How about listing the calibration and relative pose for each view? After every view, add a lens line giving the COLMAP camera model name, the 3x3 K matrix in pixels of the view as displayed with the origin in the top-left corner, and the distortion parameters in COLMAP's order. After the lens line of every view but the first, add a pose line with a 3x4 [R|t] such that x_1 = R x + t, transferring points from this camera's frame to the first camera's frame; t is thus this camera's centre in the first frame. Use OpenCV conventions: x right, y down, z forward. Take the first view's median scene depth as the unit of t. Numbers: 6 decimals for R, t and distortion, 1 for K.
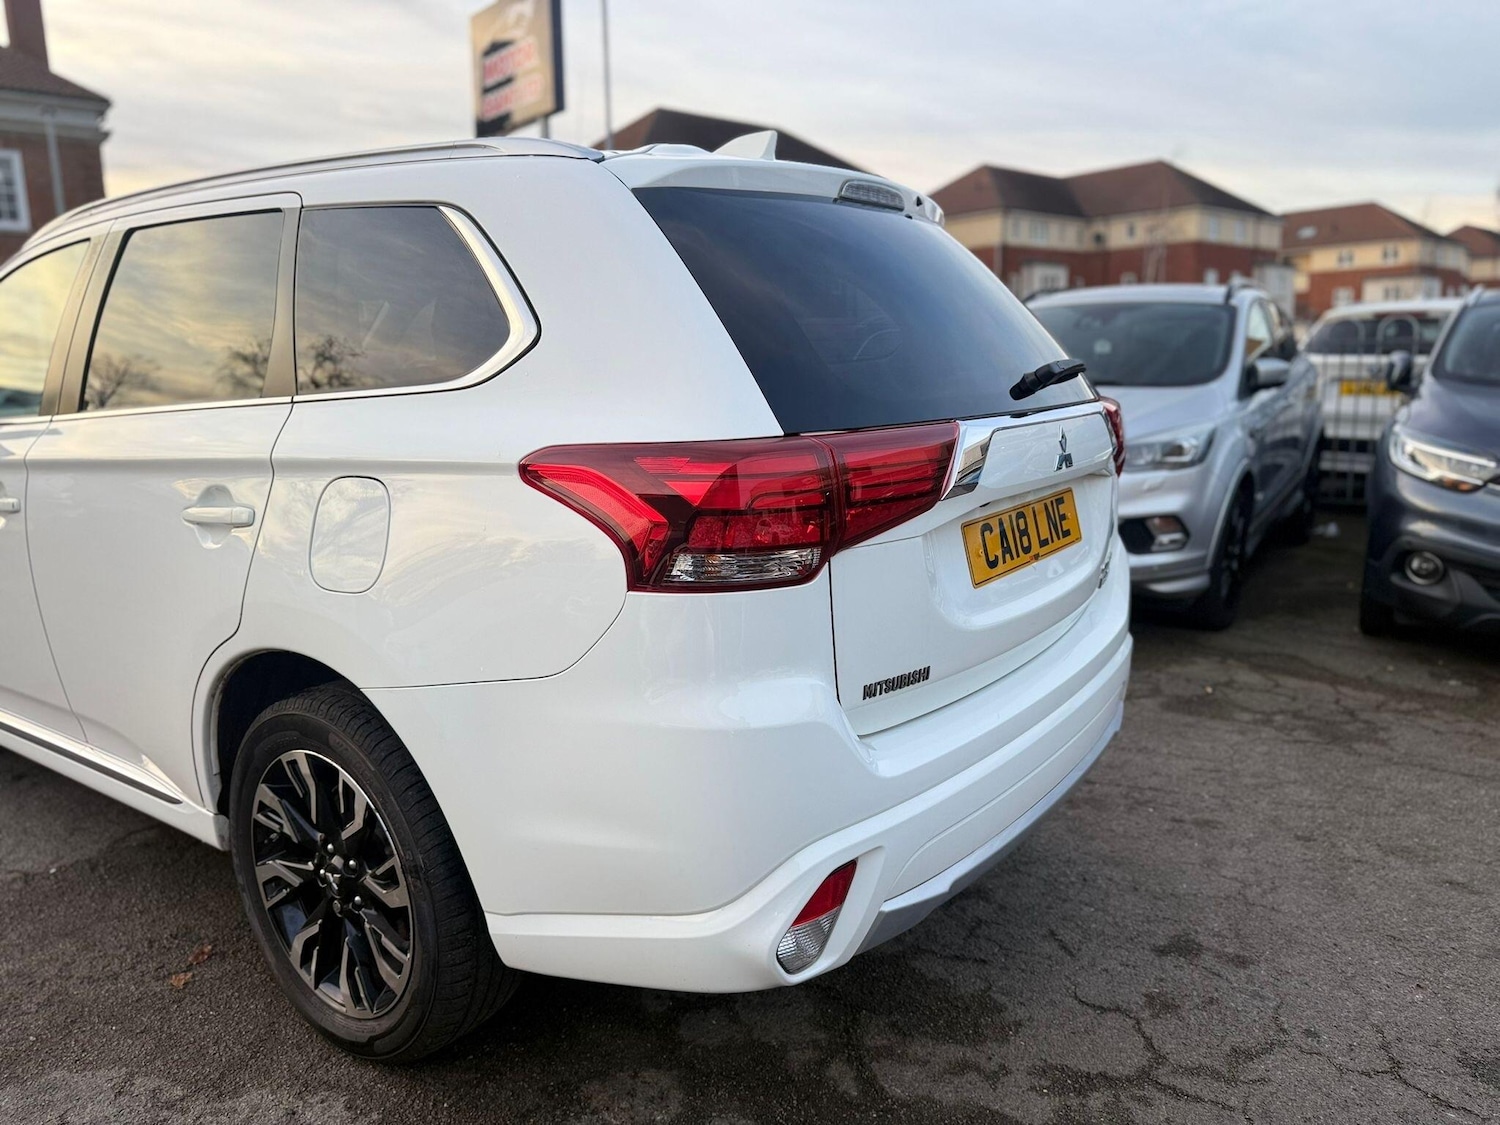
lens RADIAL K [[1076.9, 0, 745.4], [0, 1076.9, 558.0], [0, 0, 1]] dist [0.073839, -0.115468]
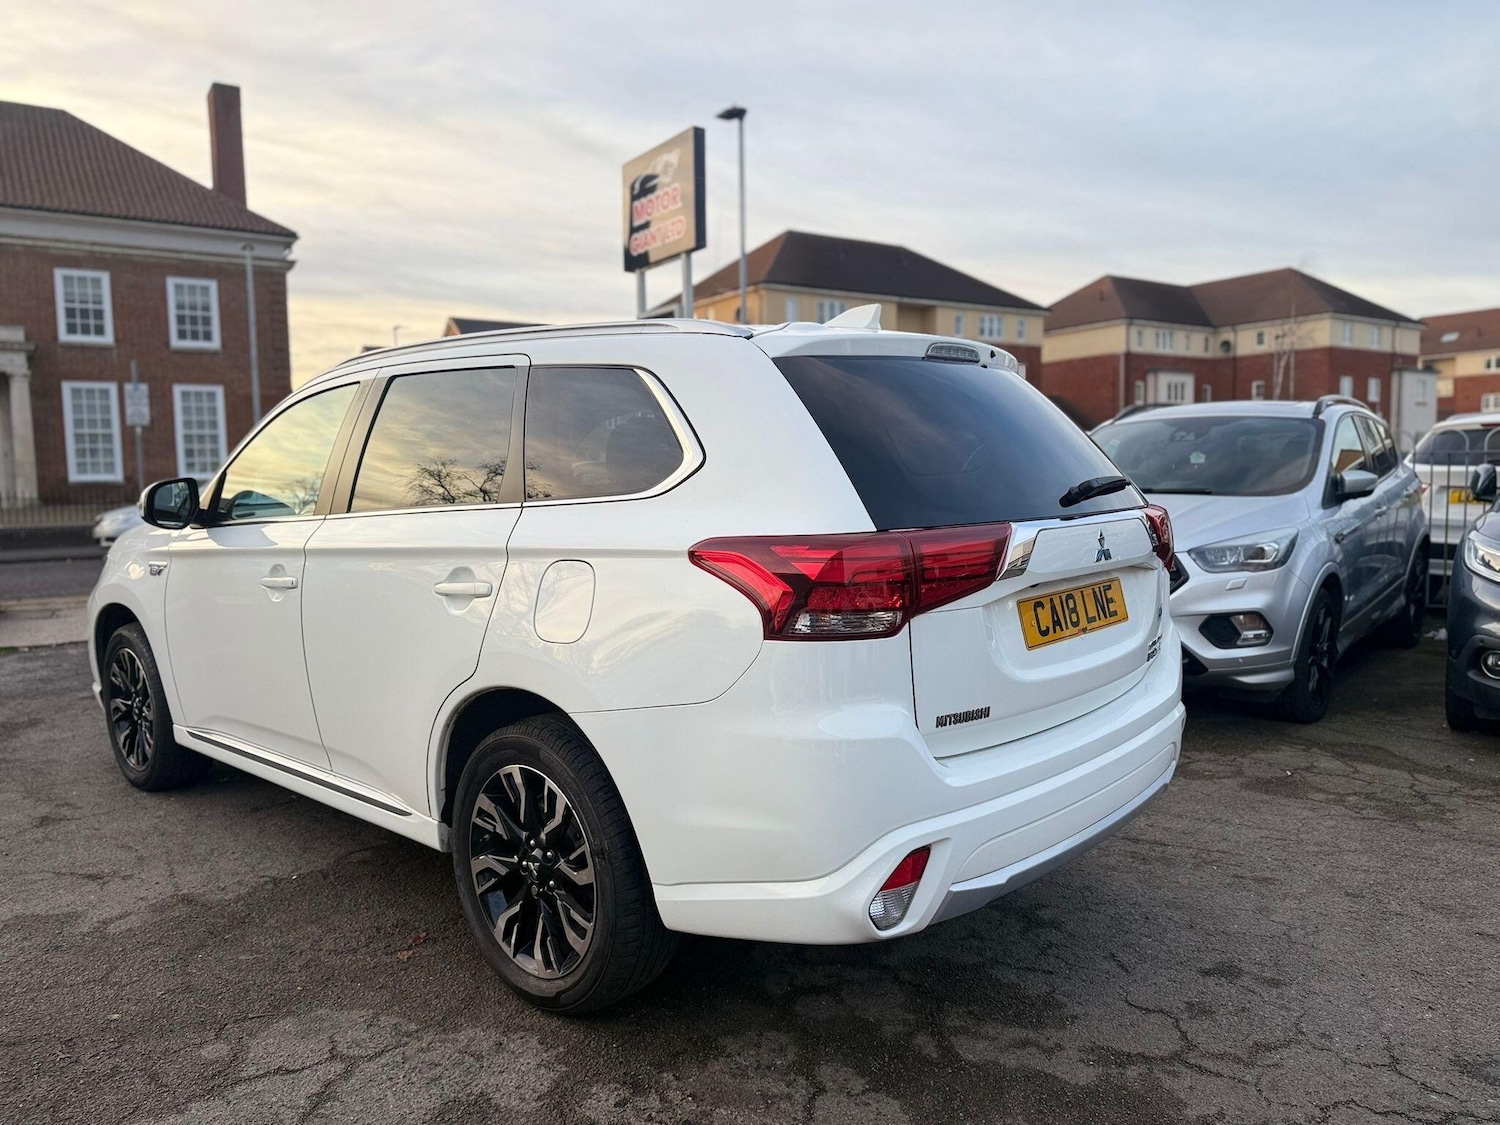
lens RADIAL K [[1076.9, 0, 745.4], [0, 1076.9, 558.0], [0, 0, 1]] dist [0.073839, -0.115468]
pose [[0.993586, 0.010754, -0.112566, 0.016856], [-0.021315, 0.995434, -0.093042, 0.039210], [0.111052, 0.094845, 0.989279, -0.288870]]
